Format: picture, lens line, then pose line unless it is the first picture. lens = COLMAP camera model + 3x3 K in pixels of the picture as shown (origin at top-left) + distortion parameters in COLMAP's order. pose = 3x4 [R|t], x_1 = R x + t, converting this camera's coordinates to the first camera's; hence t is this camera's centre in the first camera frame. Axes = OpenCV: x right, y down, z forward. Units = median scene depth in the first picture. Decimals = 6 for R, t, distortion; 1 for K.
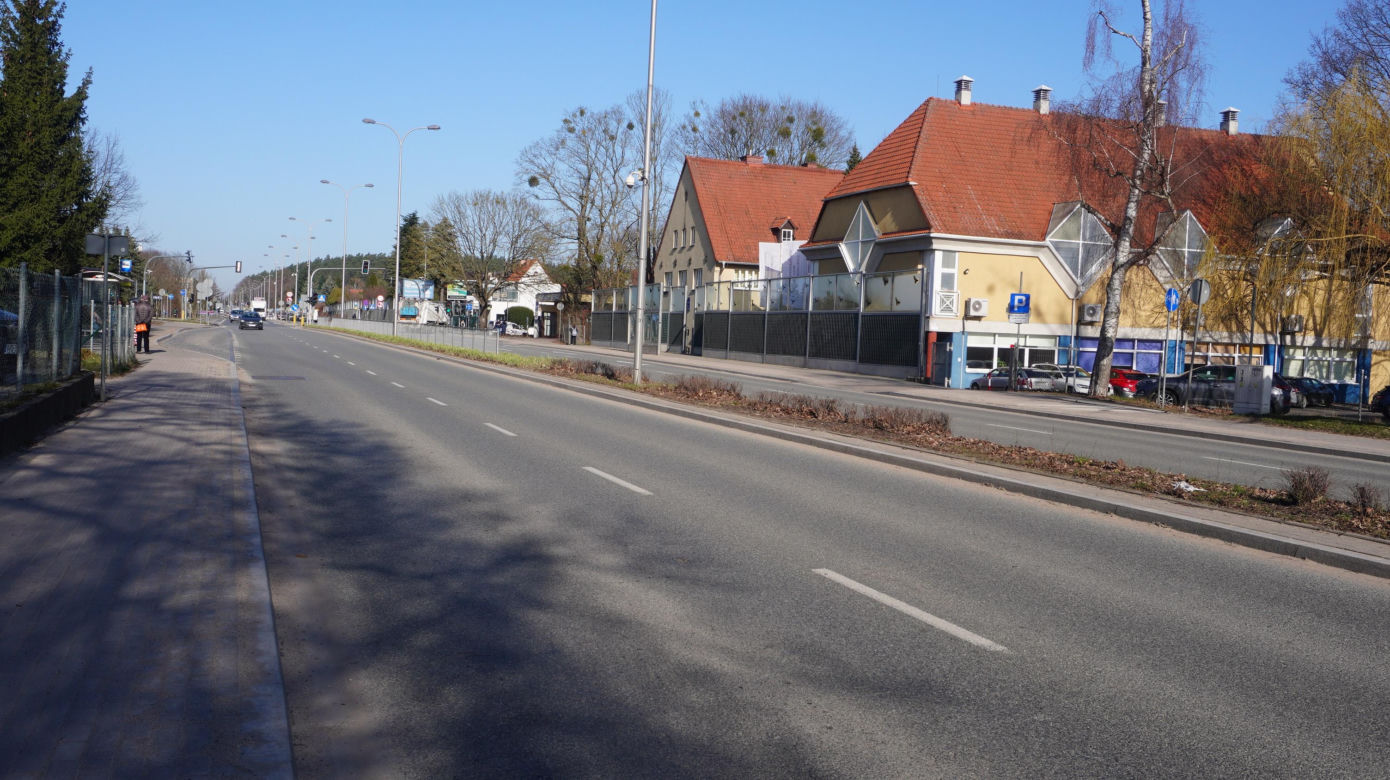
lens RADIAL K [[1236.6, 0, 686.4], [0, 1236.6, 386.5], [0, 0, 1]] dist [-0.019605, -0.006854]
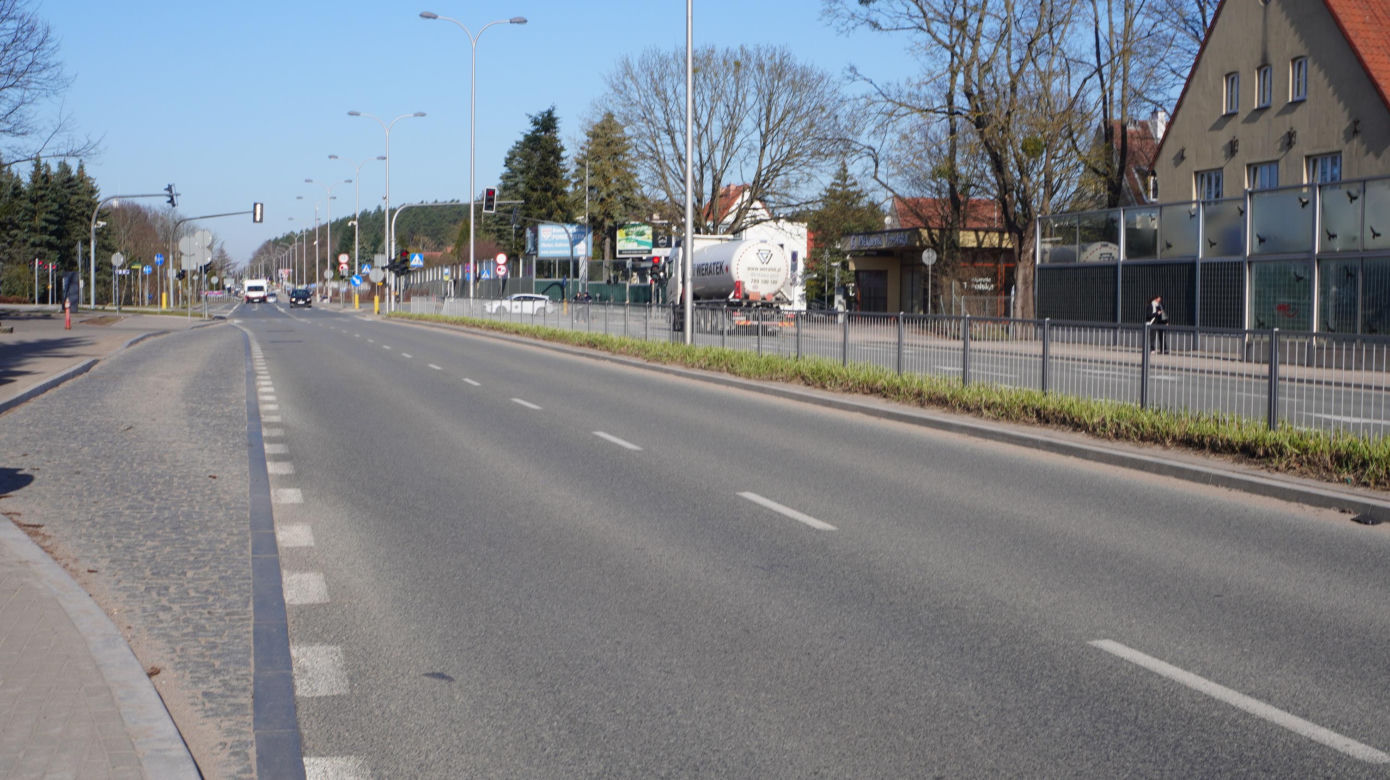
lens RADIAL K [[1711.3, 0, 699.0], [0, 1711.3, 376.9], [0, 0, 1]] dist [-0.044064, 0.000000]
pose [[0.994908, -0.029989, -0.096220, -0.082301], [0.030078, 0.999547, -0.000523, -0.013874], [0.096192, -0.002374, 0.995360, 0.222737]]
